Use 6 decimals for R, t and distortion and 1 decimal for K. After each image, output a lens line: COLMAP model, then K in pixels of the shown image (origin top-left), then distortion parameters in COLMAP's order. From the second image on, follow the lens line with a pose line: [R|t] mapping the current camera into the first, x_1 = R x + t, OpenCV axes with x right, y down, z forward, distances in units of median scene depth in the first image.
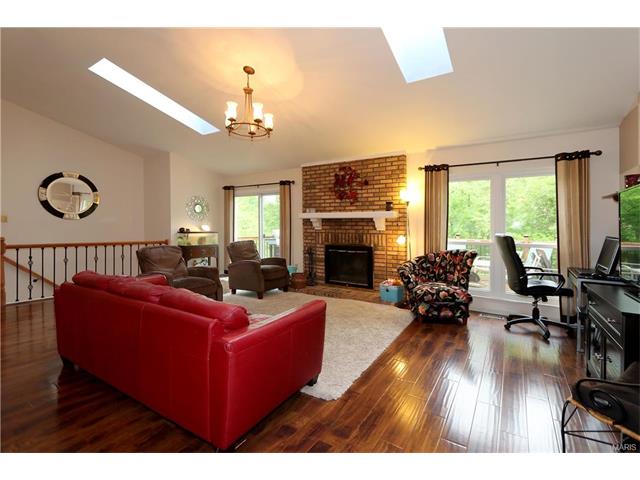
lens RADIAL K [[294.4, 0, 322.3], [0, 294.4, 224.8], [0, 0, 1]] dist [0.010412, -0.004663]
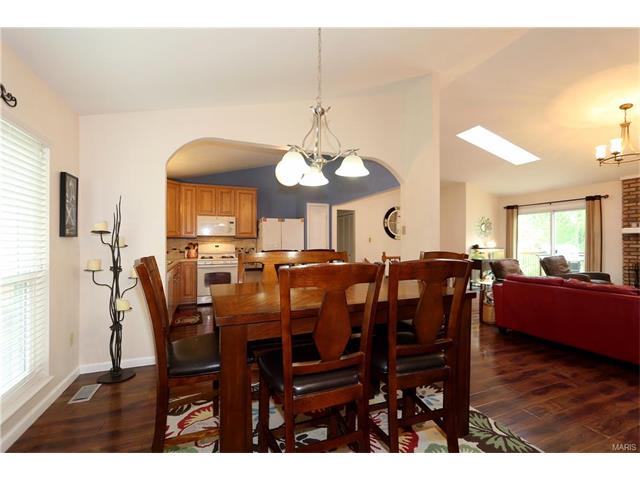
lens RADIAL K [[294.4, 0, 319.4], [0, 294.4, 246.1], [0, 0, 1]] dist [0.010412, -0.004663]
pose [[0.820466, -0.007283, -0.571649, -0.379514], [0.018145, 0.999747, 0.013306, -0.012907], [0.571407, -0.021290, 0.820391, -0.419994]]
